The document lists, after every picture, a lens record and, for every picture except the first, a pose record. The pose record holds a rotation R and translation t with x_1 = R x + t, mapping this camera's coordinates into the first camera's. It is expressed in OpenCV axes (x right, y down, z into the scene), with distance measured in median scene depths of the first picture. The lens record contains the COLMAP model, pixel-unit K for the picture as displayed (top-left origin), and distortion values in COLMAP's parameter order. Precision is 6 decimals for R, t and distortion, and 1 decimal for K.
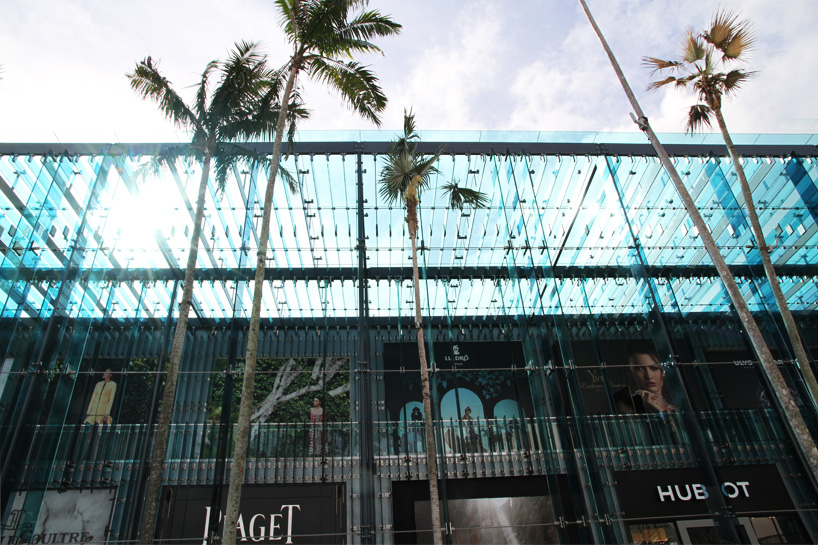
lens RADIAL K [[561.5, 0, 392.7], [0, 561.5, 289.2], [0, 0, 1]] dist [-0.076703, 0.023665]
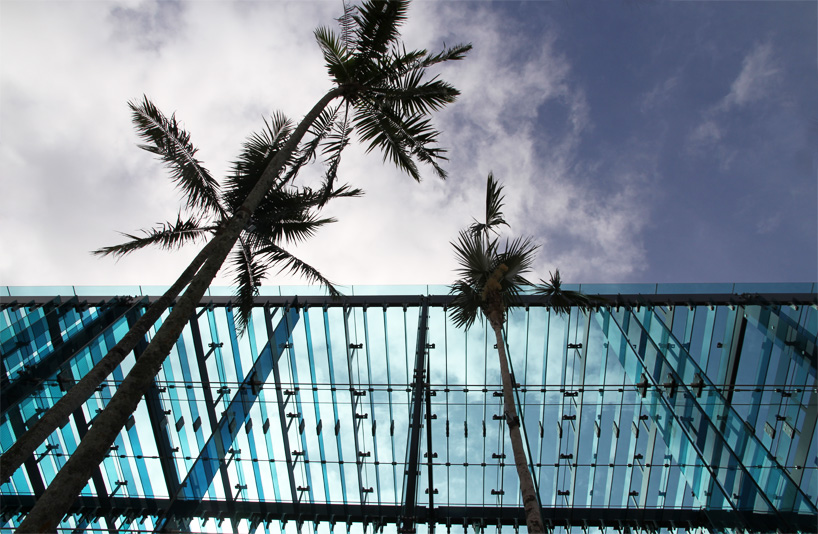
lens RADIAL K [[598.7, 0, 408.3], [0, 598.7, 268.0], [0, 0, 1]] dist [-0.021597, -0.005353]
pose [[0.995408, -0.013870, -0.094718, -0.002229], [-0.040668, 0.834448, -0.549584, 0.131873], [0.086660, 0.550912, 0.830052, 0.203024]]
